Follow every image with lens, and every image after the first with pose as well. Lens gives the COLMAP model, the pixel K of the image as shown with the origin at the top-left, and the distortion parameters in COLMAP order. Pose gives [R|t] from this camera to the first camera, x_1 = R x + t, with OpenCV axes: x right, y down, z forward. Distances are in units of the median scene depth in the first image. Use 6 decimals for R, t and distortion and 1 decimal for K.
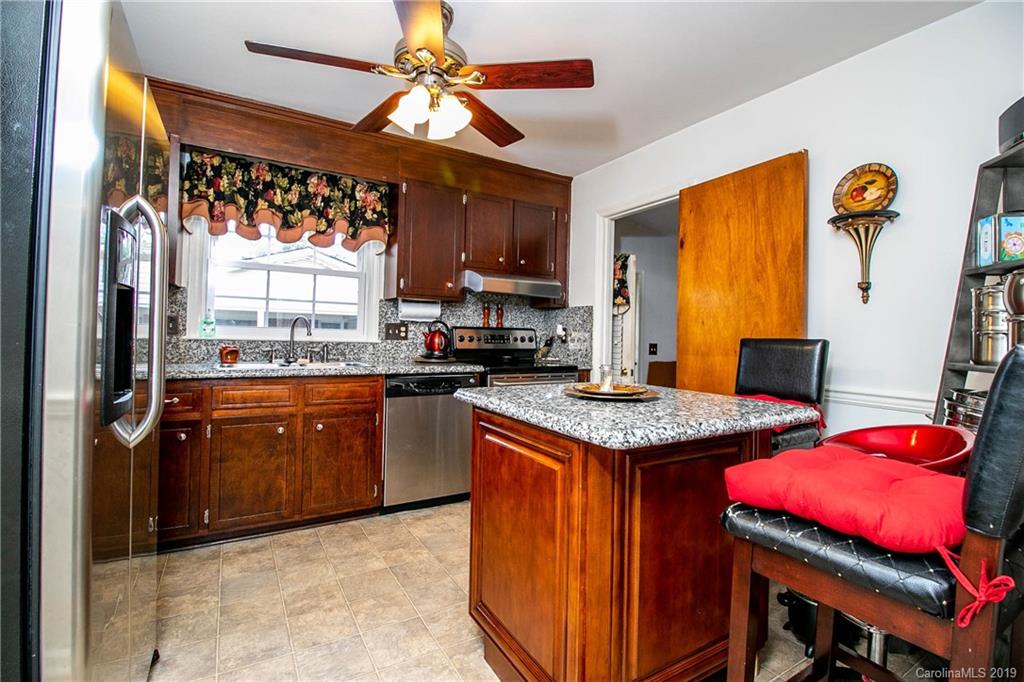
lens RADIAL K [[471.3, 0, 522.7], [0, 471.3, 327.0], [0, 0, 1]] dist [-0.000691, -0.012112]
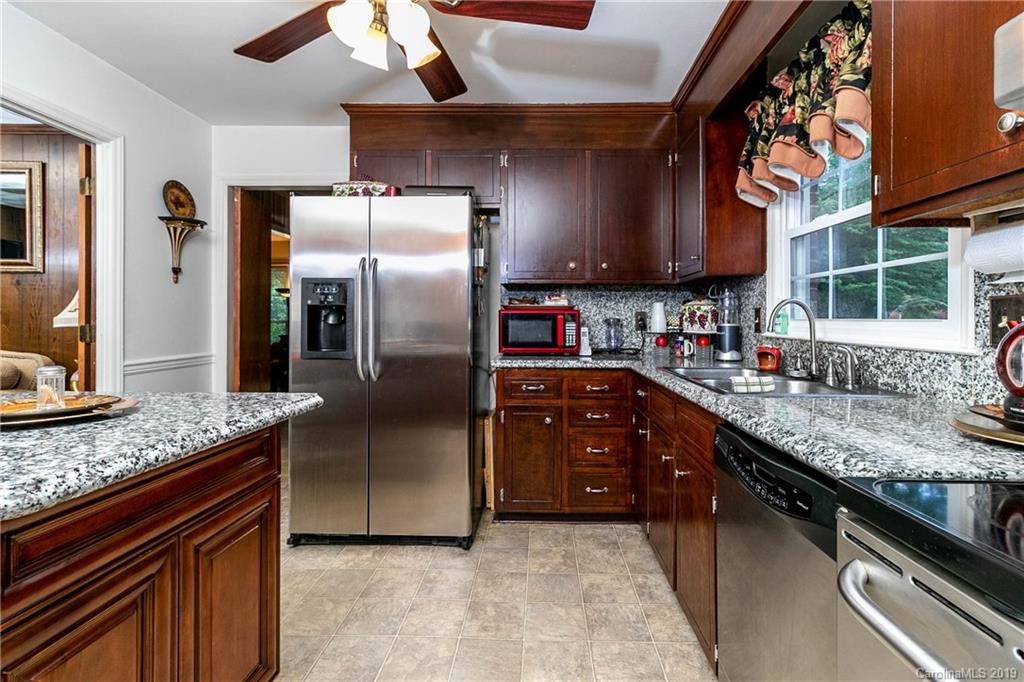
lens RADIAL K [[471.3, 0, 522.7], [0, 471.3, 327.0], [0, 0, 1]] dist [-0.000691, -0.012112]
pose [[-0.550609, -0.017001, -0.834590, 0.262966], [-0.003046, 0.999827, -0.018358, 0.031523], [0.834758, -0.007566, -0.550565, 1.418138]]
